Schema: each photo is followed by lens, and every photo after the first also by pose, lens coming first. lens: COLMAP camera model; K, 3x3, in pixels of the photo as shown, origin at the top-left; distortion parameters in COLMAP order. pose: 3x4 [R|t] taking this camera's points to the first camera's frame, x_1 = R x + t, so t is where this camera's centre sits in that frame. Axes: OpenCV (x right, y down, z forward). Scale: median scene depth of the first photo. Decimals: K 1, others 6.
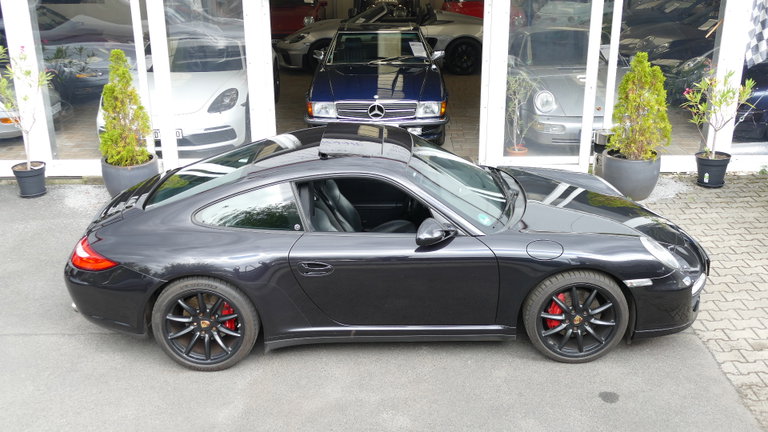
lens RADIAL K [[784.2, 0, 386.6], [0, 784.2, 219.9], [0, 0, 1]] dist [0.003742, 0.000000]
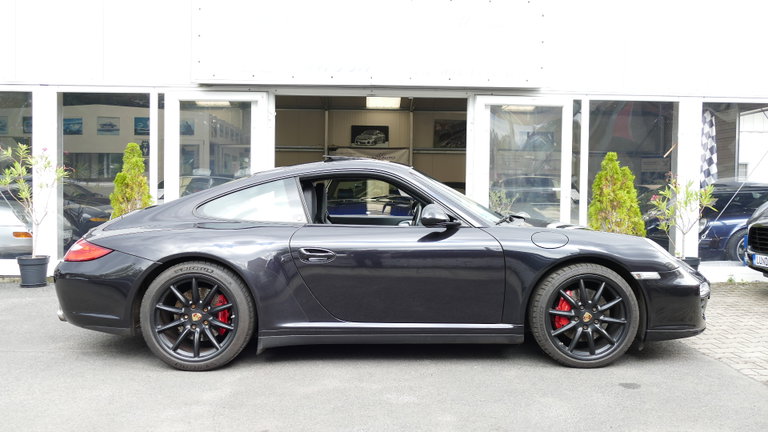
lens RADIAL K [[699.4, 0, 385.4], [0, 699.4, 219.3], [0, 0, 1]] dist [-0.009096, 0.000000]
pose [[0.999441, 0.017846, 0.028253, -0.030013], [-0.007944, 0.948107, -0.317852, 0.288245], [-0.032459, 0.317450, 0.947719, 0.157798]]
